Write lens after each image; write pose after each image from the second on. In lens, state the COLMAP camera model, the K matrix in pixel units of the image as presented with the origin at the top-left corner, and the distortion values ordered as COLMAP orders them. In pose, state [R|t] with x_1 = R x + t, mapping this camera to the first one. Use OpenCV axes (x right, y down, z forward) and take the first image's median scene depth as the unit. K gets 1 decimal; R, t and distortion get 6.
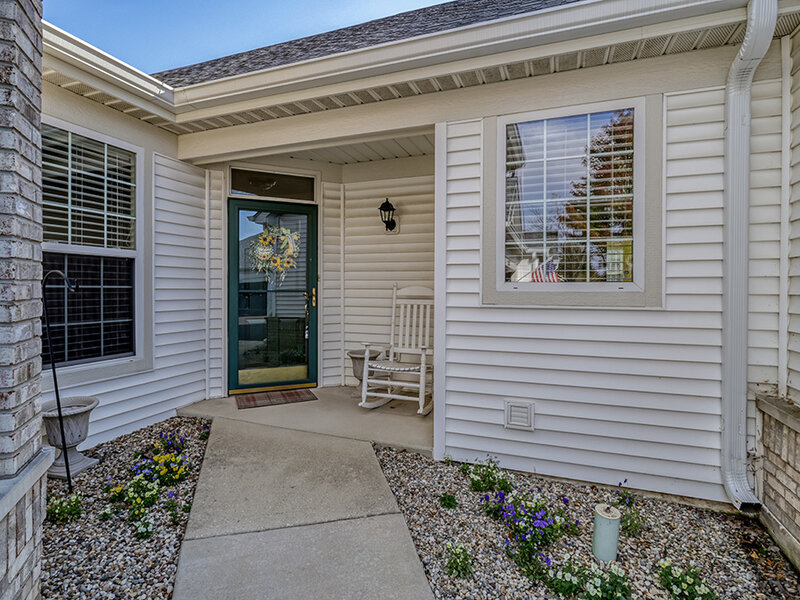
lens RADIAL K [[426.7, 0, 400.5], [0, 426.7, 297.3], [0, 0, 1]] dist [-0.000611, -0.002785]
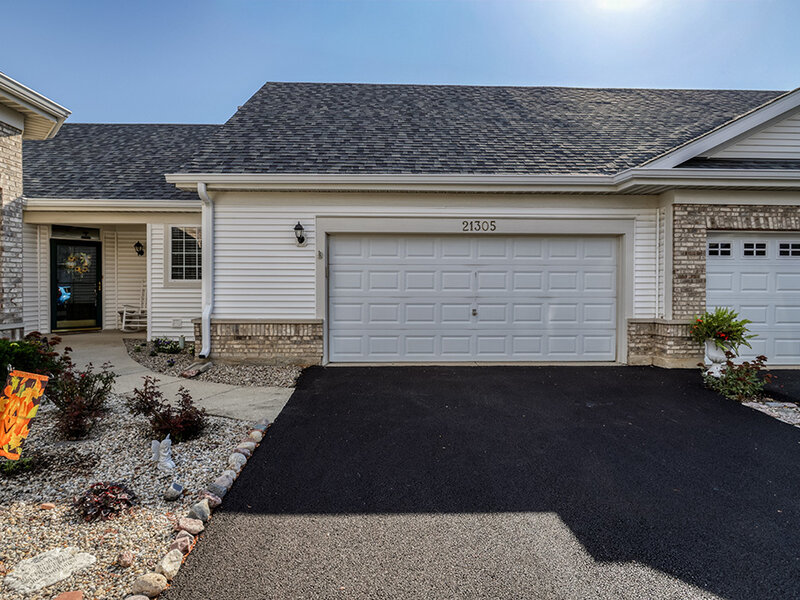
lens RADIAL K [[426.7, 0, 399.8], [0, 426.7, 292.9], [0, 0, 1]] dist [-0.000611, -0.002785]
pose [[0.928029, -0.006948, 0.372444, 0.405071], [0.008952, 0.999953, -0.003651, 0.056928], [-0.372401, 0.006722, 0.928047, -1.570080]]
